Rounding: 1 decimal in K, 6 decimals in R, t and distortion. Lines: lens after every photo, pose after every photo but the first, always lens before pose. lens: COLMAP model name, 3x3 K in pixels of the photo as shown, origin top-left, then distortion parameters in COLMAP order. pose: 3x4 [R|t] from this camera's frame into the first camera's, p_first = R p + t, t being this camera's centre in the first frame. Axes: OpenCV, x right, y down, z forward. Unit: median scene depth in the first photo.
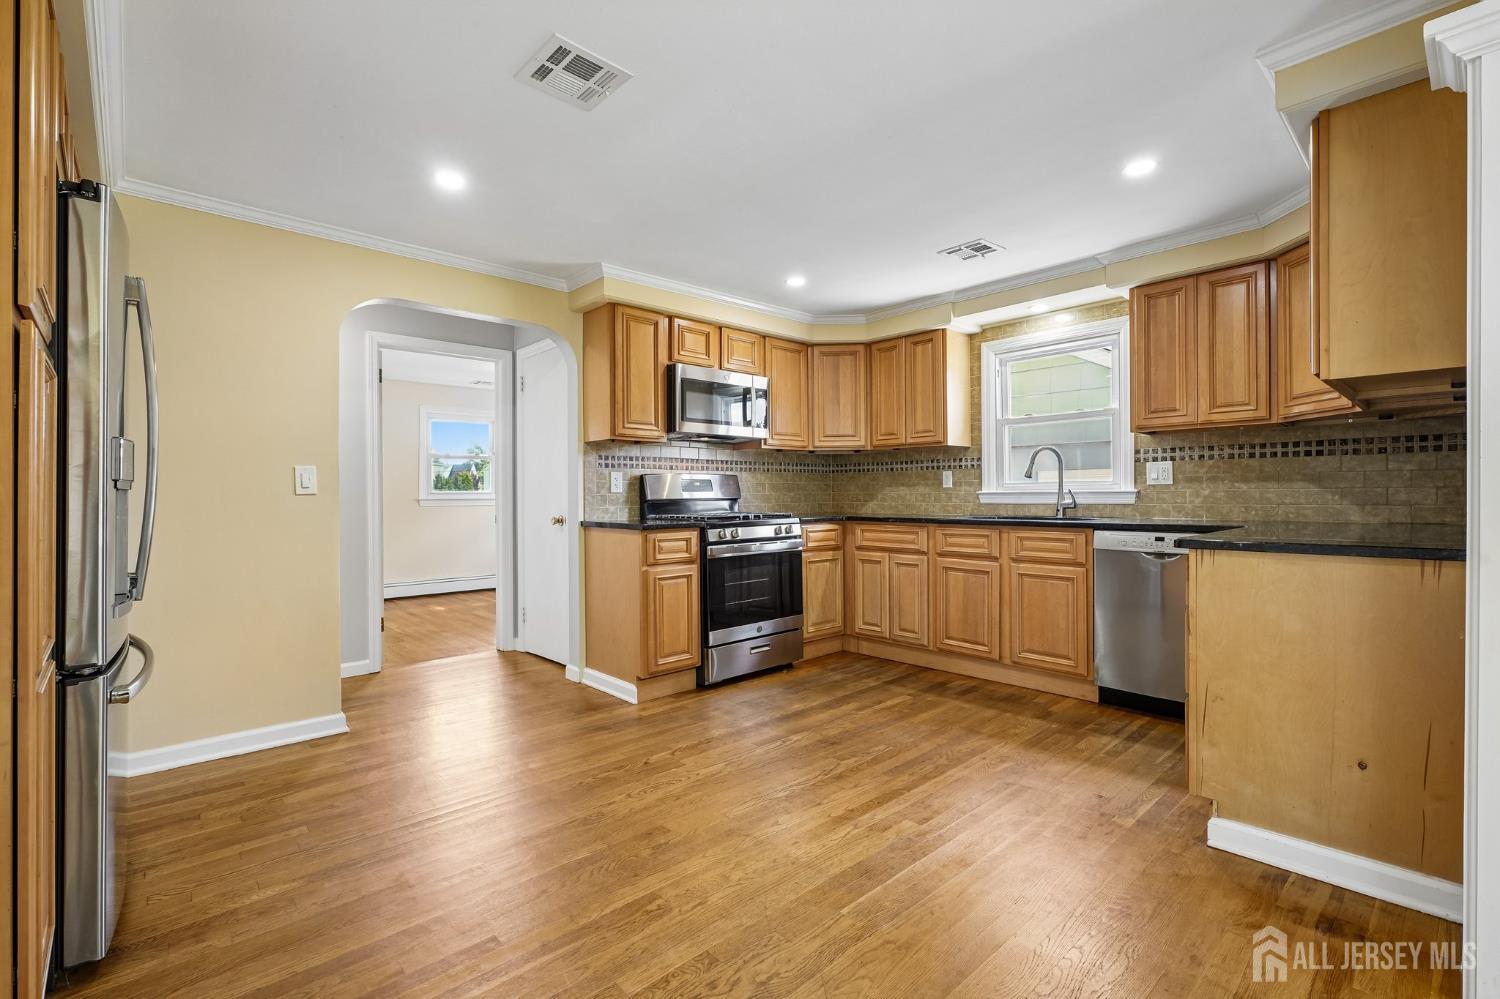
lens RADIAL K [[674.5, 0, 749.4], [0, 674.5, 492.5], [0, 0, 1]] dist [-0.001500, 0.000157]
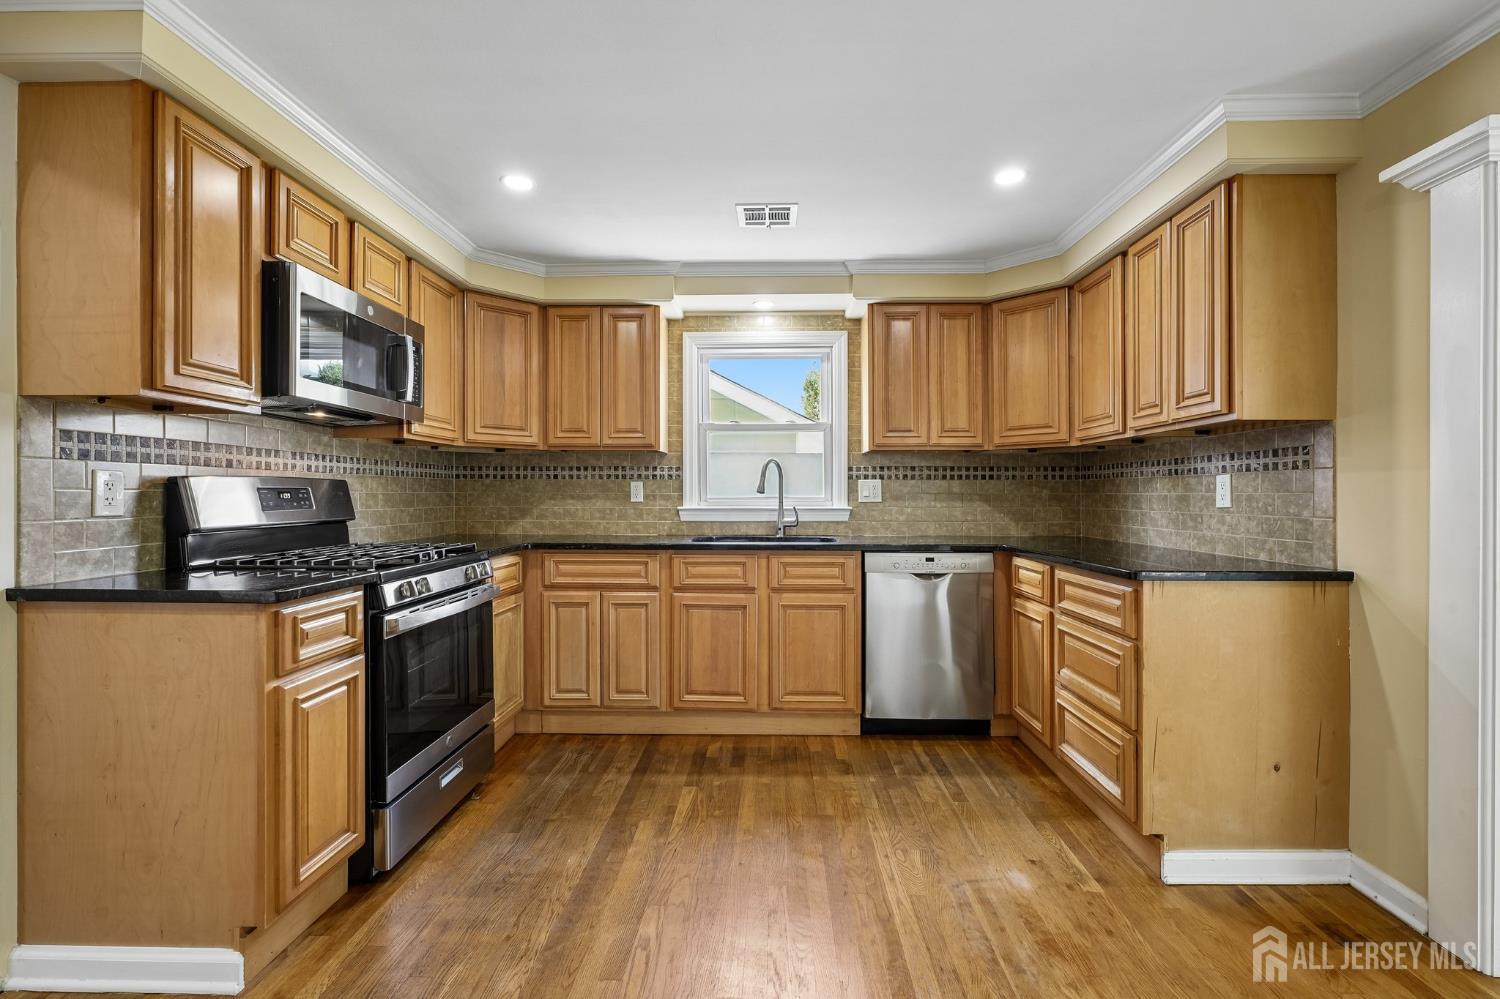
lens RADIAL K [[675.8, 0, 756.4], [0, 675.8, 491.1], [0, 0, 1]] dist [-0.000673, 0.000634]
pose [[0.691489, 0.012294, 0.722283, -0.241853], [-0.008787, 0.999924, -0.008608, -0.017604], [-0.722334, -0.000394, 0.691544, 0.408024]]
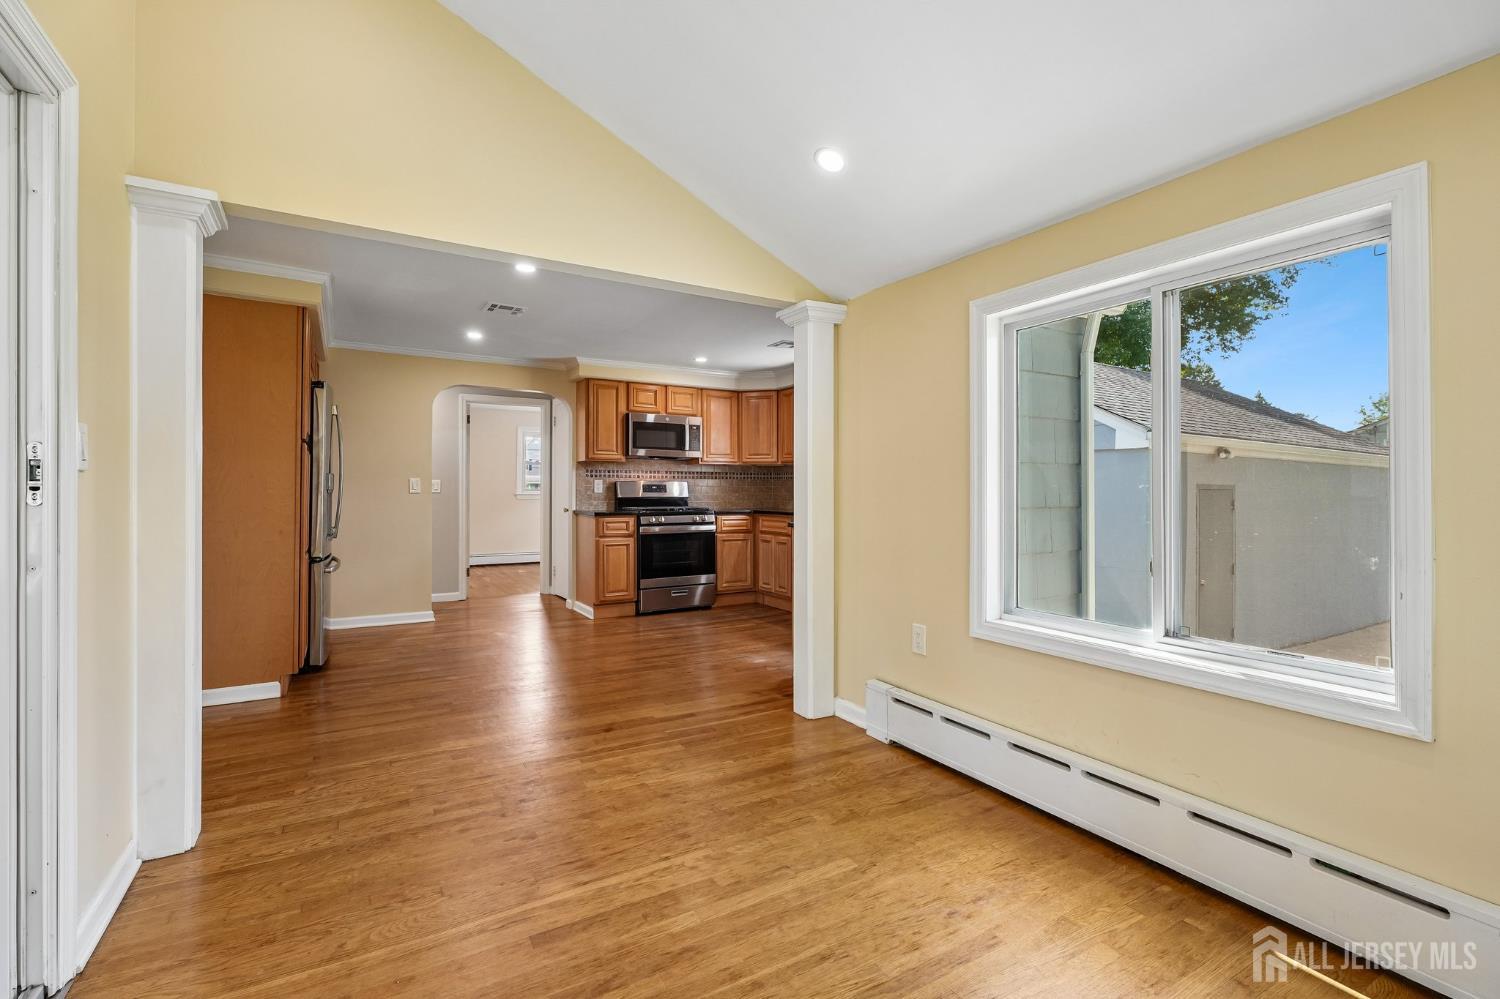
lens RADIAL K [[684.8, 0, 750.7], [0, 684.8, 486.8], [0, 0, 1]] dist [0.000704, 0.000230]
pose [[0.978207, 0.008456, -0.207458, 0.529548], [-0.008714, 0.999962, -0.000329, -0.018317], [0.207447, 0.002129, 0.978244, -0.548573]]
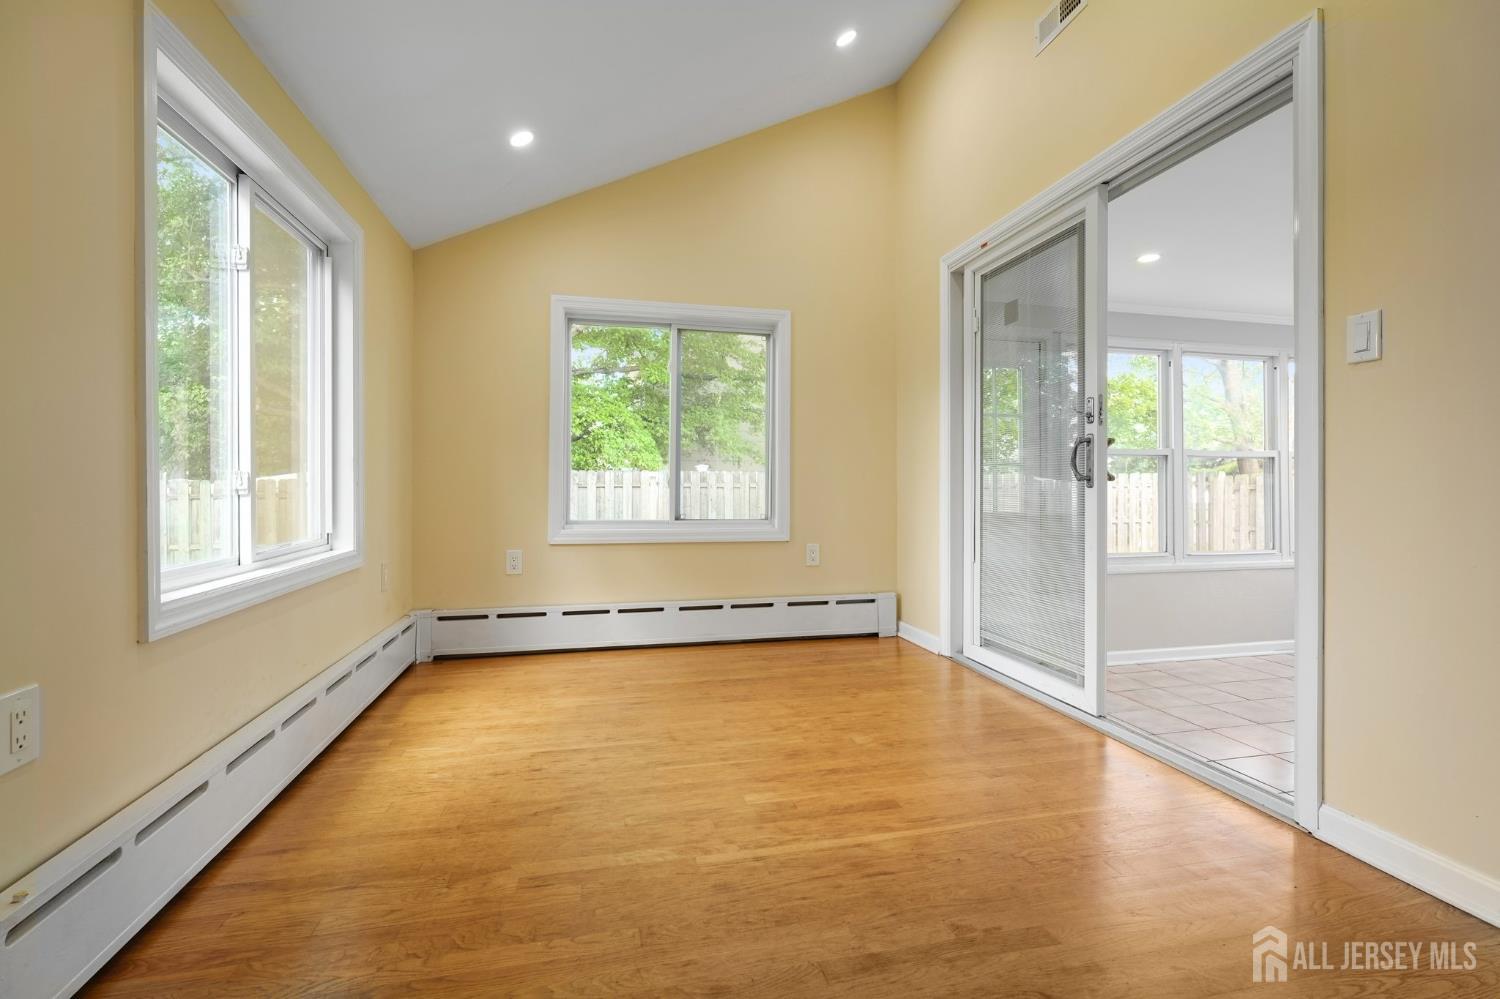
lens RADIAL K [[671.4, 0, 751.4], [0, 671.4, 486.5], [0, 0, 1]] dist [0.000034, 0.000081]
pose [[-0.871488, 0.006552, 0.490373, 0.143199], [0.004084, 0.999973, -0.006103, 0.054169], [-0.490400, -0.003316, -0.871491, 0.356733]]
